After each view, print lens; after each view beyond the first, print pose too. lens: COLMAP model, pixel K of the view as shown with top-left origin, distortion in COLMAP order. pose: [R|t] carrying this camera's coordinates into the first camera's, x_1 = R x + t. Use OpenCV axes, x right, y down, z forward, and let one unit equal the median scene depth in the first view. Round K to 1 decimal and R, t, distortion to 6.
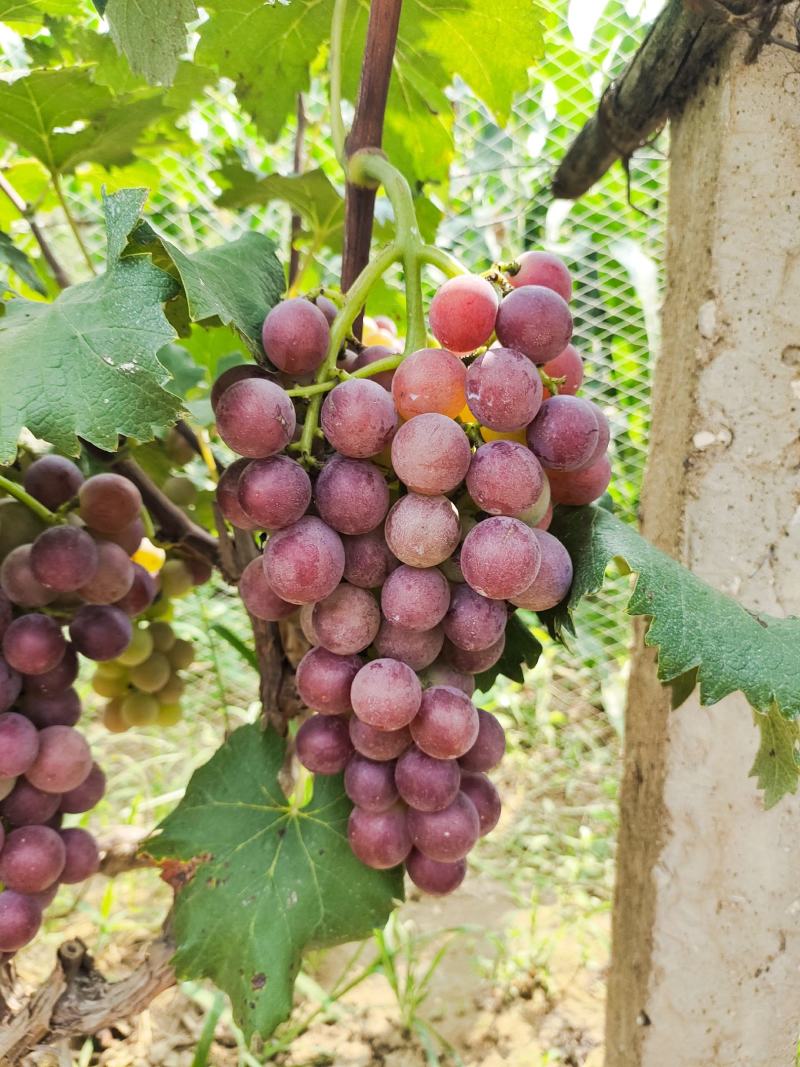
lens RADIAL K [[776.5, 0, 400.0], [0, 776.5, 533.5], [0, 0, 1]] dist [-0.017635, 0.001061]
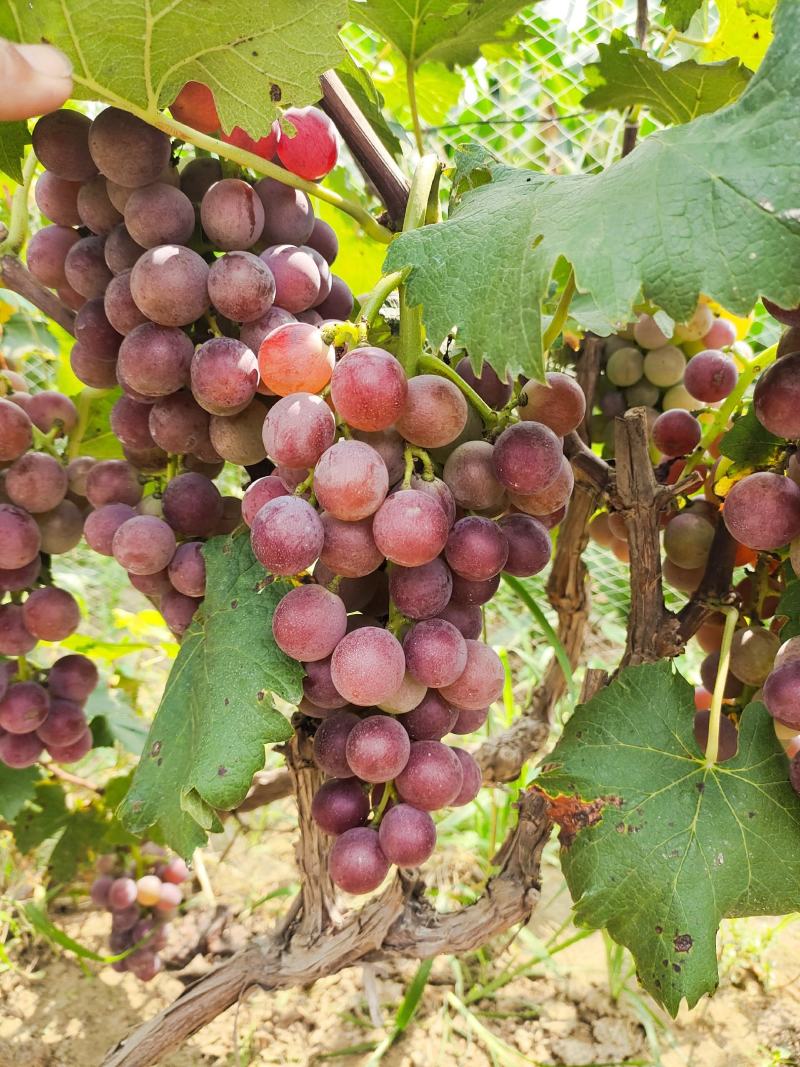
lens RADIAL K [[765.8, 0, 400.0], [0, 765.8, 533.5], [0, 0, 1]] dist [-0.005358, -0.007954]
pose [[0.985079, 0.099747, -0.140249, -0.350525], [-0.093050, 0.994221, 0.053544, 0.067904], [0.144779, -0.039695, 0.988667, 0.067694]]
